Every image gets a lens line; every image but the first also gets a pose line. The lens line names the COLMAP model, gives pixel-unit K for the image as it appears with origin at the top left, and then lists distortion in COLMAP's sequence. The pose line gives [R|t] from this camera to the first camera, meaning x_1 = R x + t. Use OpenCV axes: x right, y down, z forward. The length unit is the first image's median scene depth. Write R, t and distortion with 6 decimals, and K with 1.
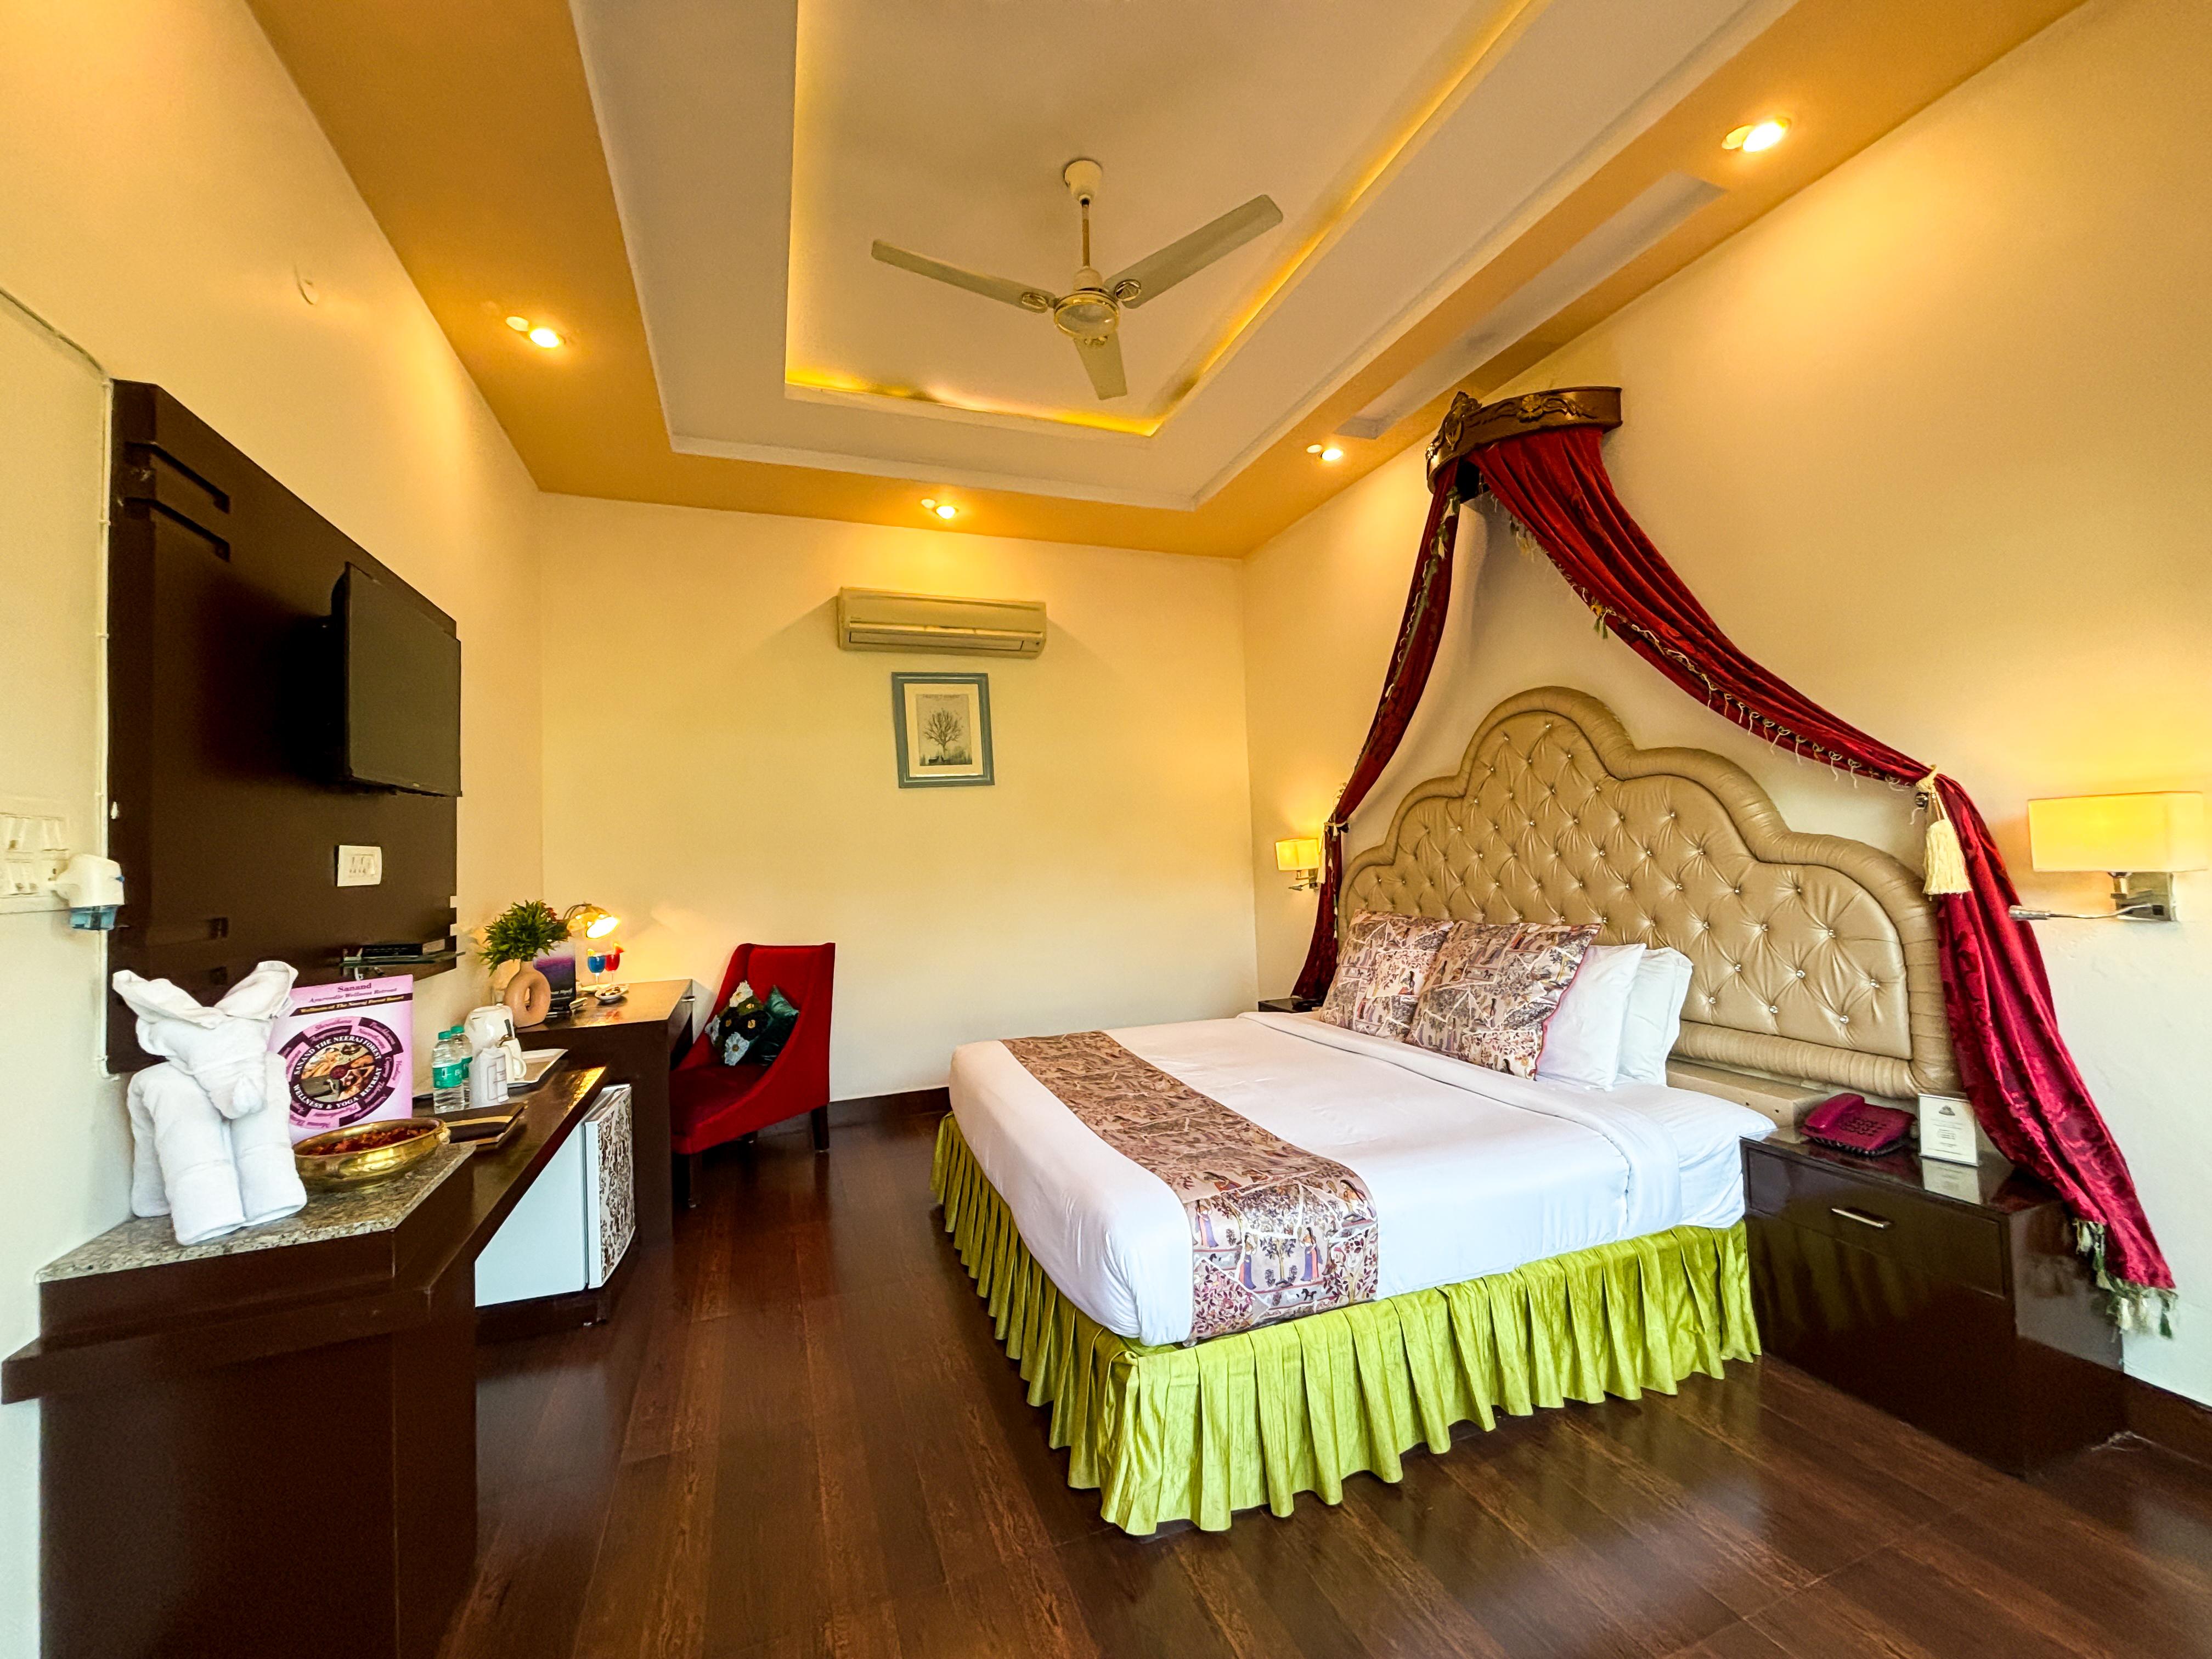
lens RADIAL K [[886.3, 0, 1103.1], [0, 886.3, 824.7], [0, 0, 1]] dist [0.001265, -0.000179]
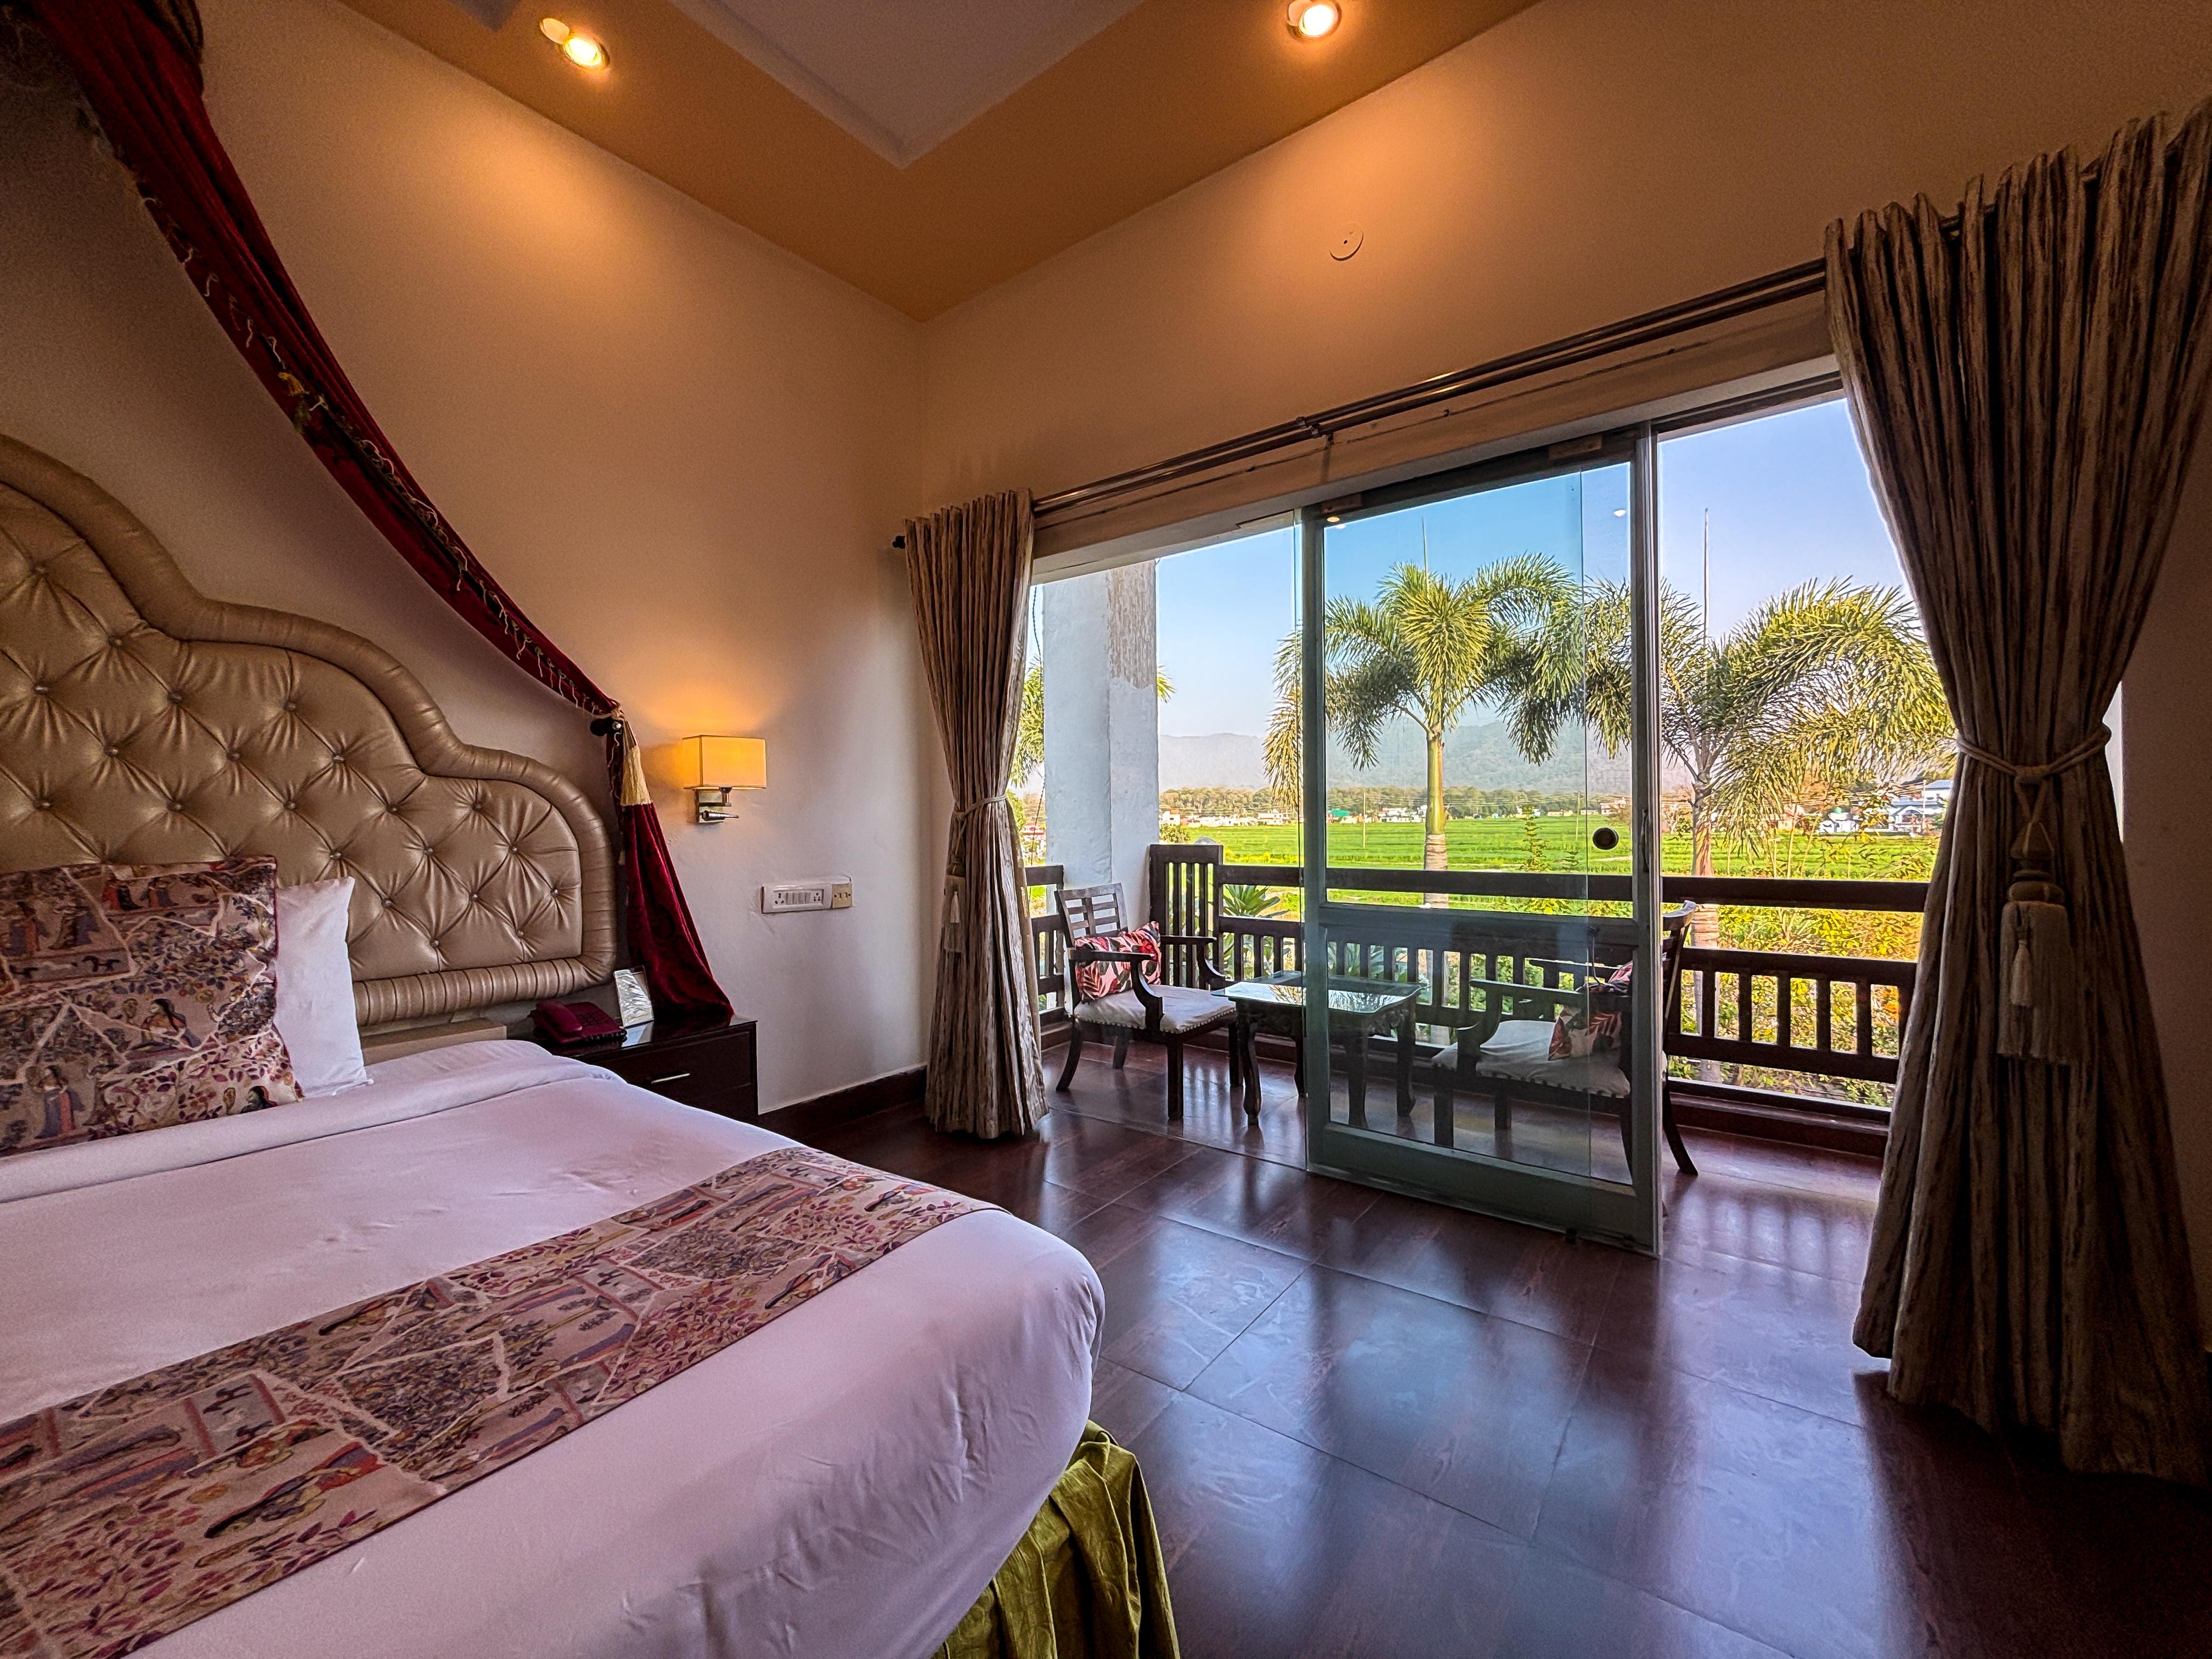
lens RADIAL K [[886.3, 0, 1103.1], [0, 886.3, 824.7], [0, 0, 1]] dist [0.001265, -0.000179]
pose [[-0.529629, 0.038965, 0.847334, -0.323848], [0.004242, 0.999054, -0.043290, 0.122298], [-0.848219, -0.019333, -0.529293, 0.841602]]
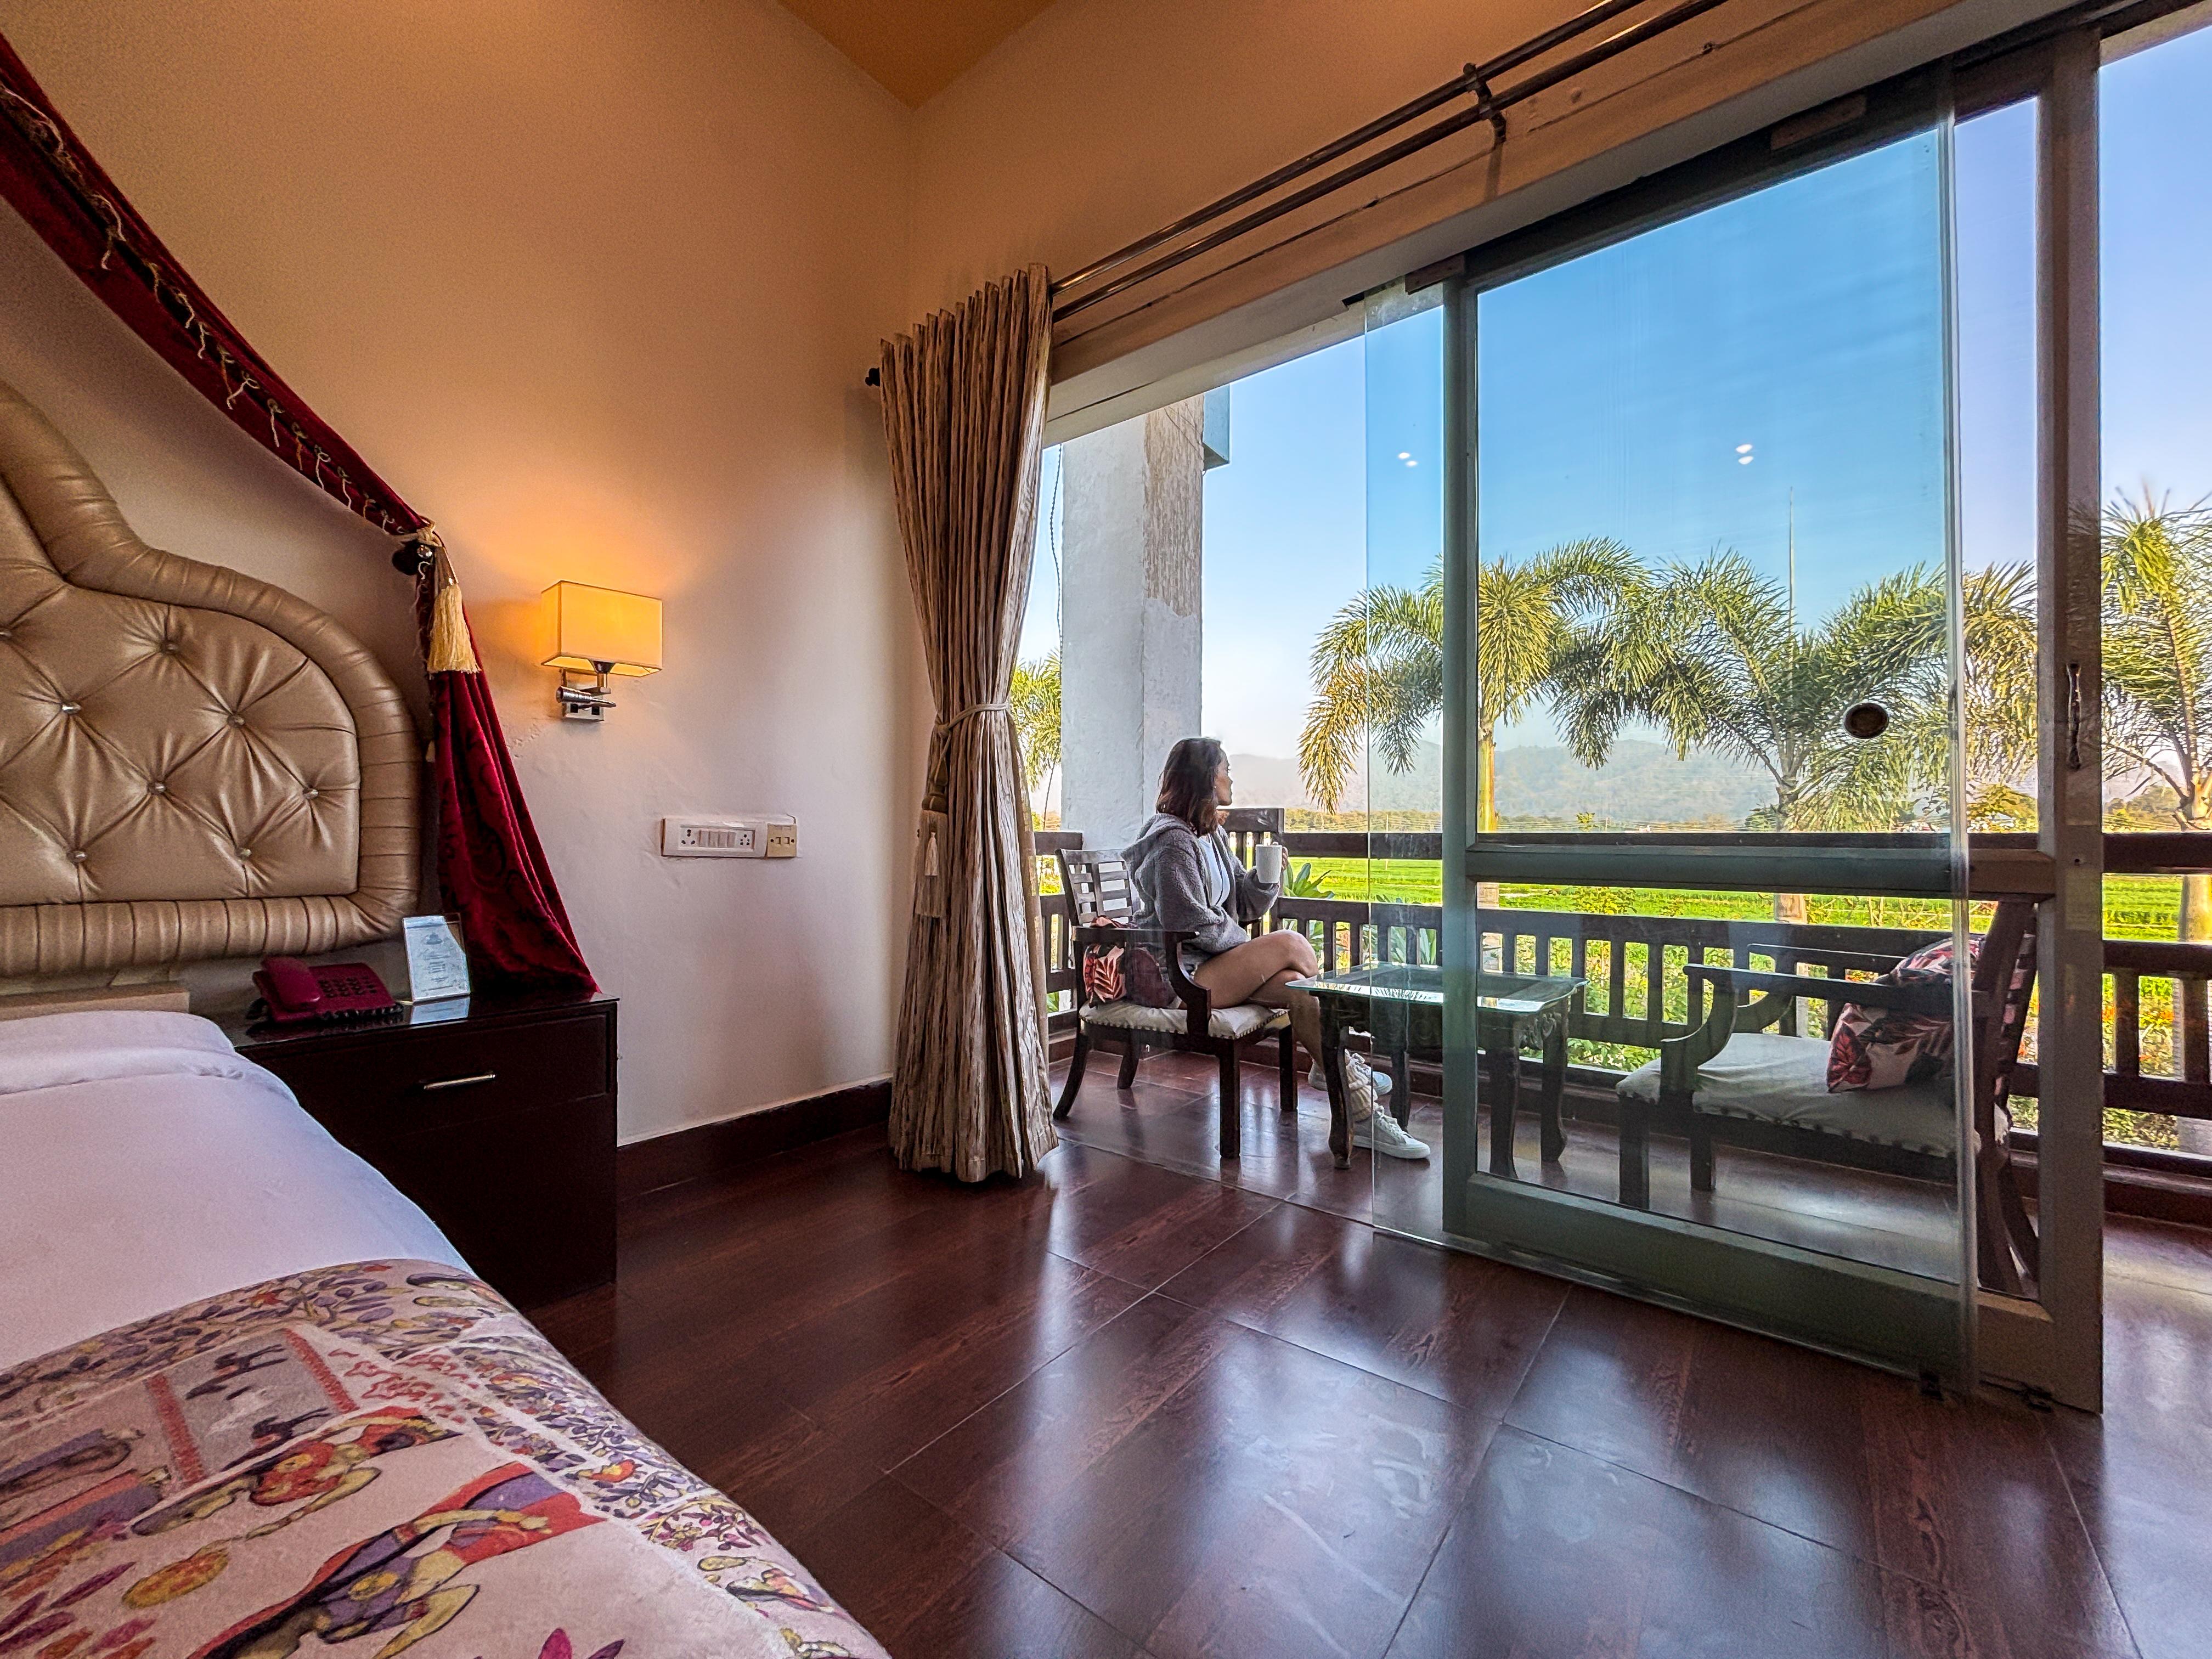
lens RADIAL K [[888.7, 0, 1102.9], [0, 888.7, 823.7], [0, 0, 1]] dist [-0.000207, 0.000324]
pose [[-0.513474, 0.049466, 0.856678, -0.041382], [-0.013846, 0.997729, -0.065910, 0.200772], [-0.857994, -0.045705, -0.511623, 0.685567]]
